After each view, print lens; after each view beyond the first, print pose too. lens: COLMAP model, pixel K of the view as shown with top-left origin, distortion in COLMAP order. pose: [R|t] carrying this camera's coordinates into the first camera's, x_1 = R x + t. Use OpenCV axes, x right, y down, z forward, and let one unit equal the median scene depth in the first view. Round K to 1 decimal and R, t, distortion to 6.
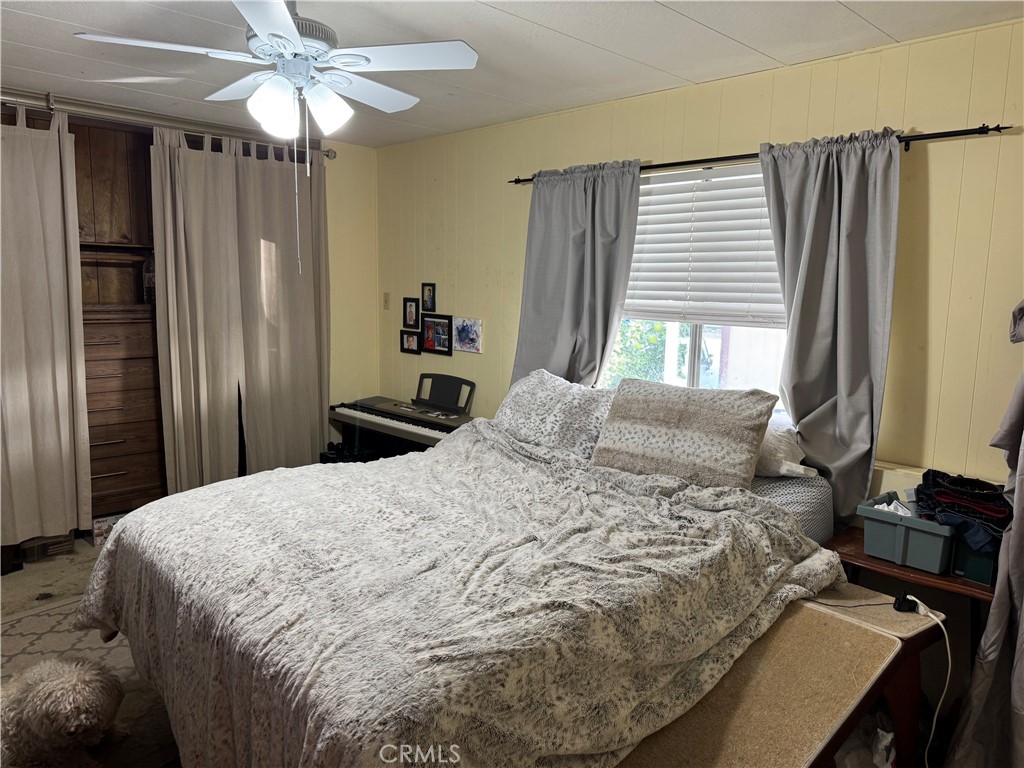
lens RADIAL K [[718.9, 0, 516.5], [0, 718.9, 383.7], [0, 0, 1]] dist [0.013326, -0.002083]
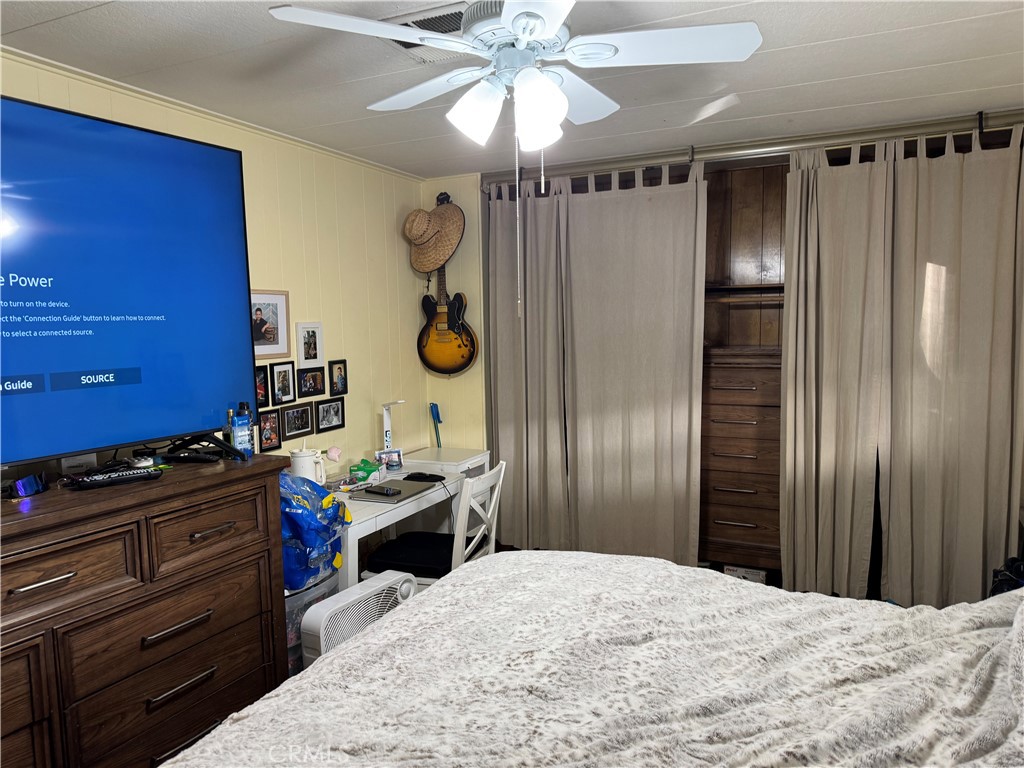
lens RADIAL K [[718.9, 0, 516.5], [0, 718.9, 383.7], [0, 0, 1]] dist [0.013326, -0.002083]
pose [[0.331751, 0.058143, -0.941573, 0.261327], [-0.110119, 0.993662, 0.022561, -0.055091], [0.936918, 0.096201, 0.336052, 0.430863]]
